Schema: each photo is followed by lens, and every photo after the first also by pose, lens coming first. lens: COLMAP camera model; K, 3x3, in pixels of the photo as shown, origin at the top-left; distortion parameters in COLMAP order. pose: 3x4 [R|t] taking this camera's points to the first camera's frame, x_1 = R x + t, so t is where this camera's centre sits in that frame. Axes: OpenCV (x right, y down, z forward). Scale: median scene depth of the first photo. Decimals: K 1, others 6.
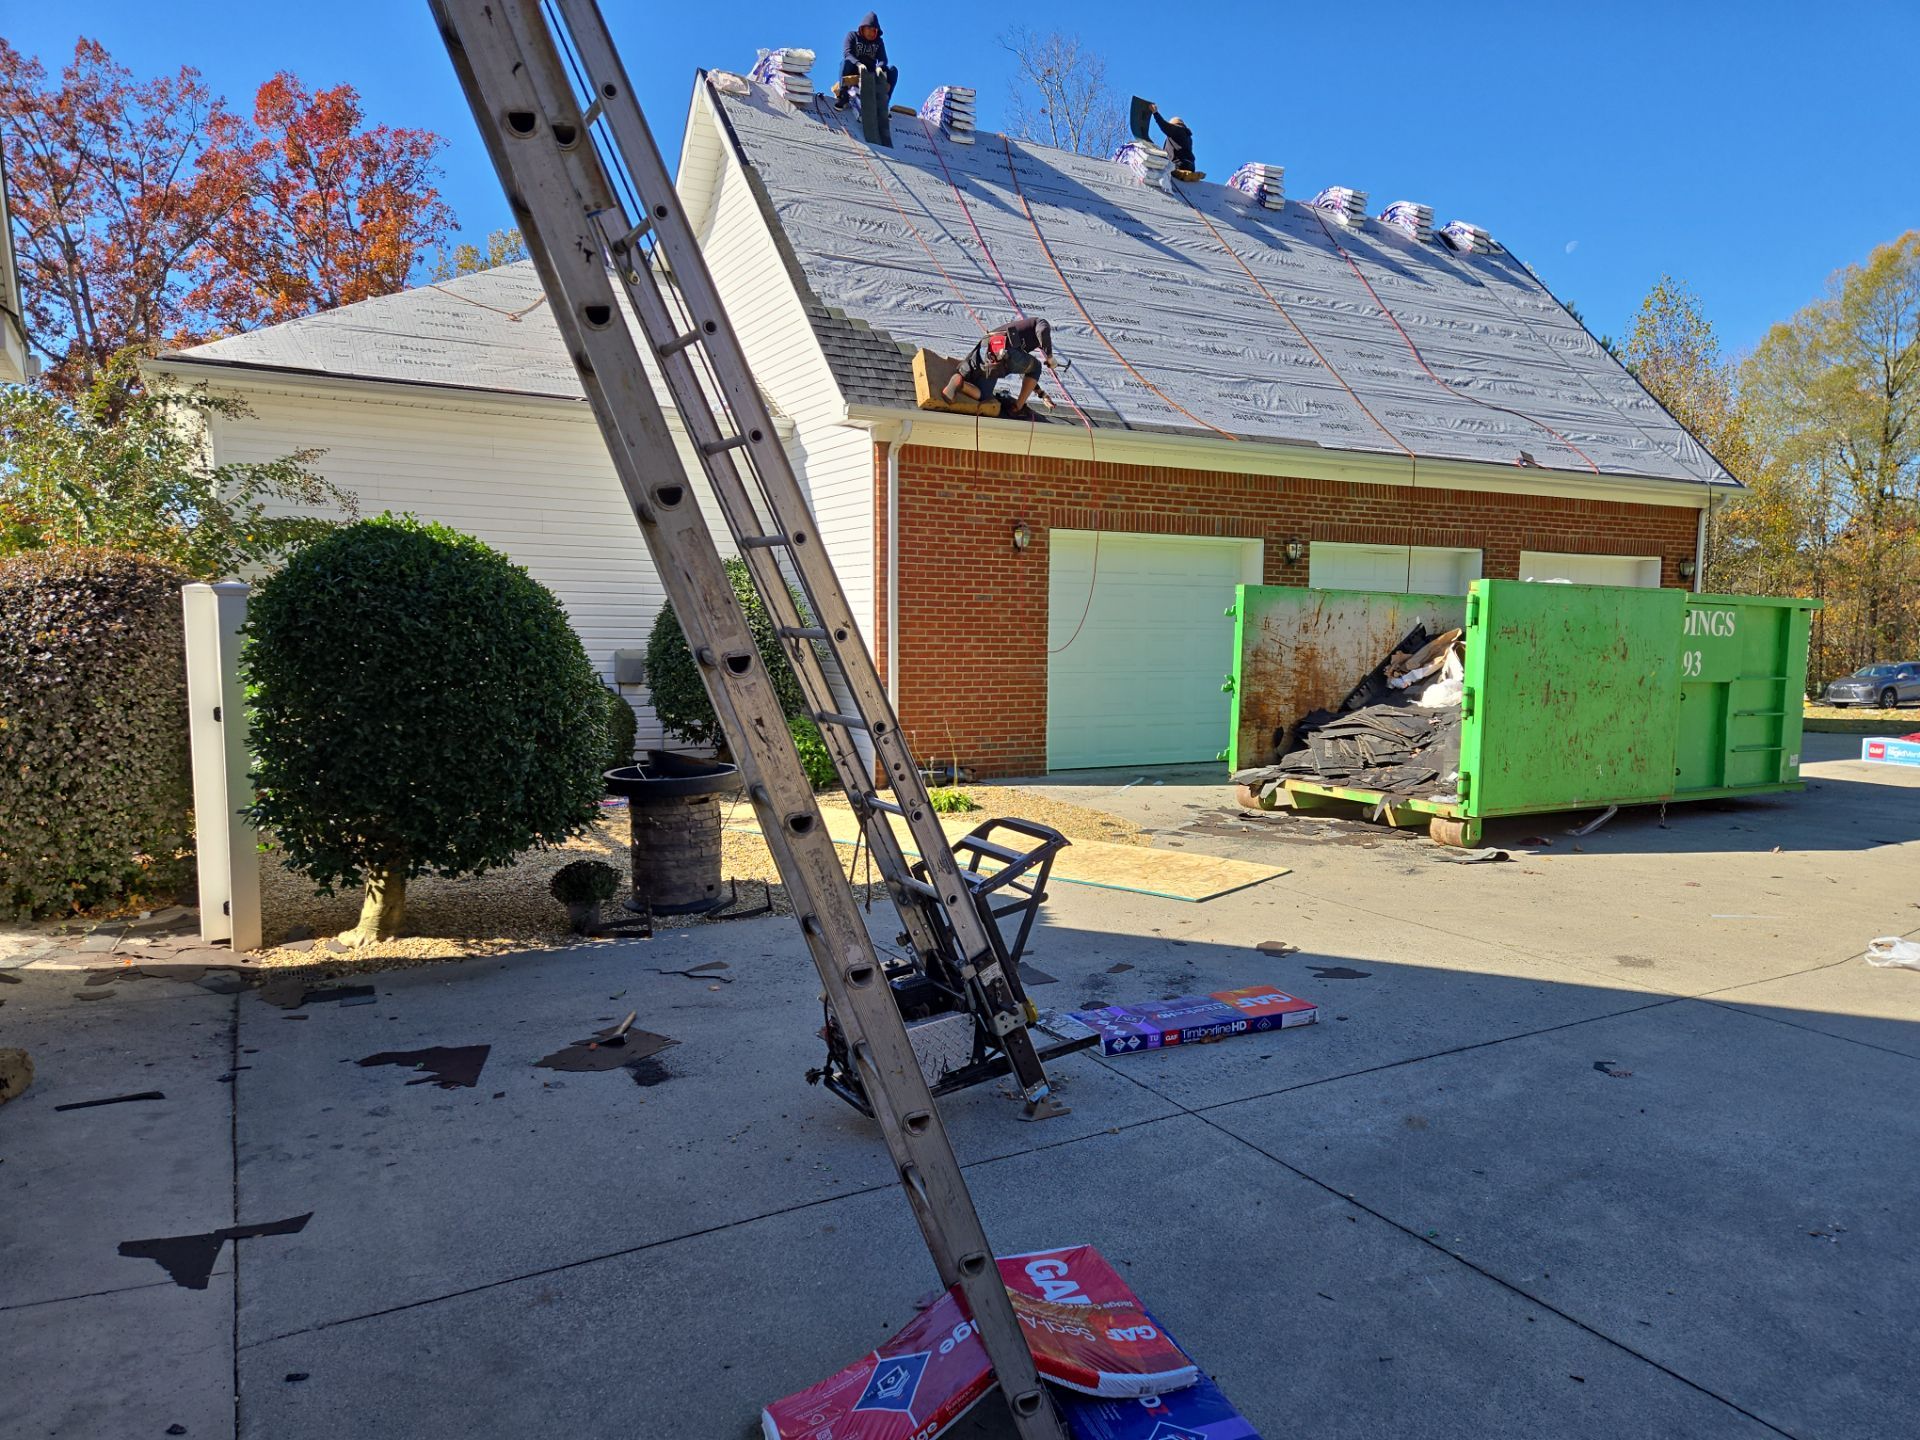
lens RADIAL K [[1286.8, 0, 962.6], [0, 1286.8, 769.7], [0, 0, 1]] dist [0.079490, 0.000355]
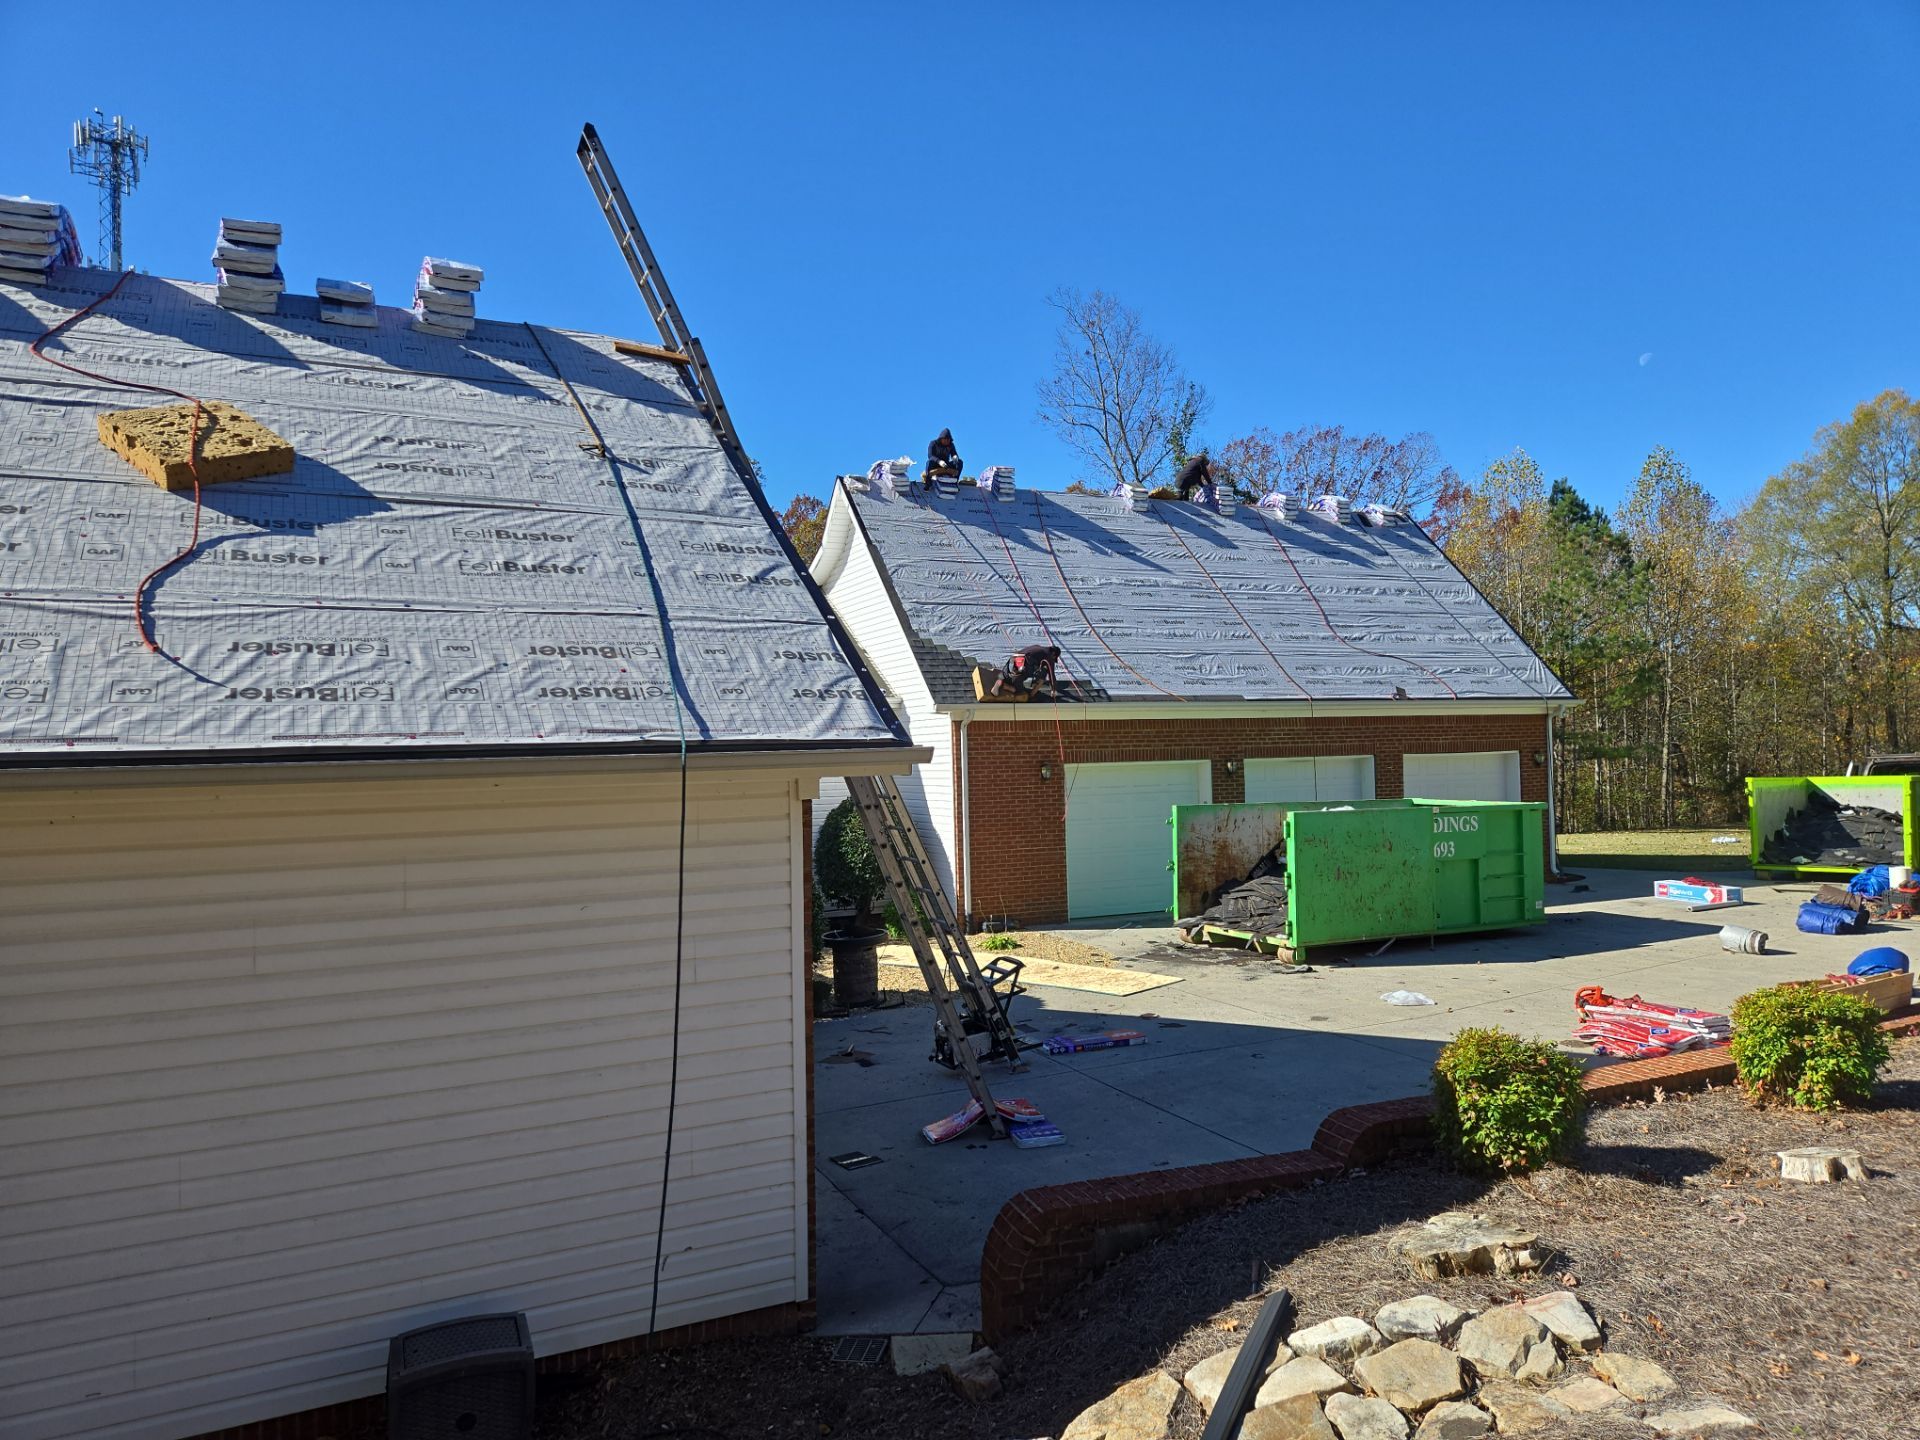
lens RADIAL K [[1280.7, 0, 959.5], [0, 1280.7, 726.1], [0, 0, 1]] dist [0.077846, -0.072074]
pose [[0.997001, -0.035227, -0.068908, 0.053222], [0.025878, 0.990892, -0.132149, -0.031184], [0.072936, 0.129969, 0.988832, -0.609788]]
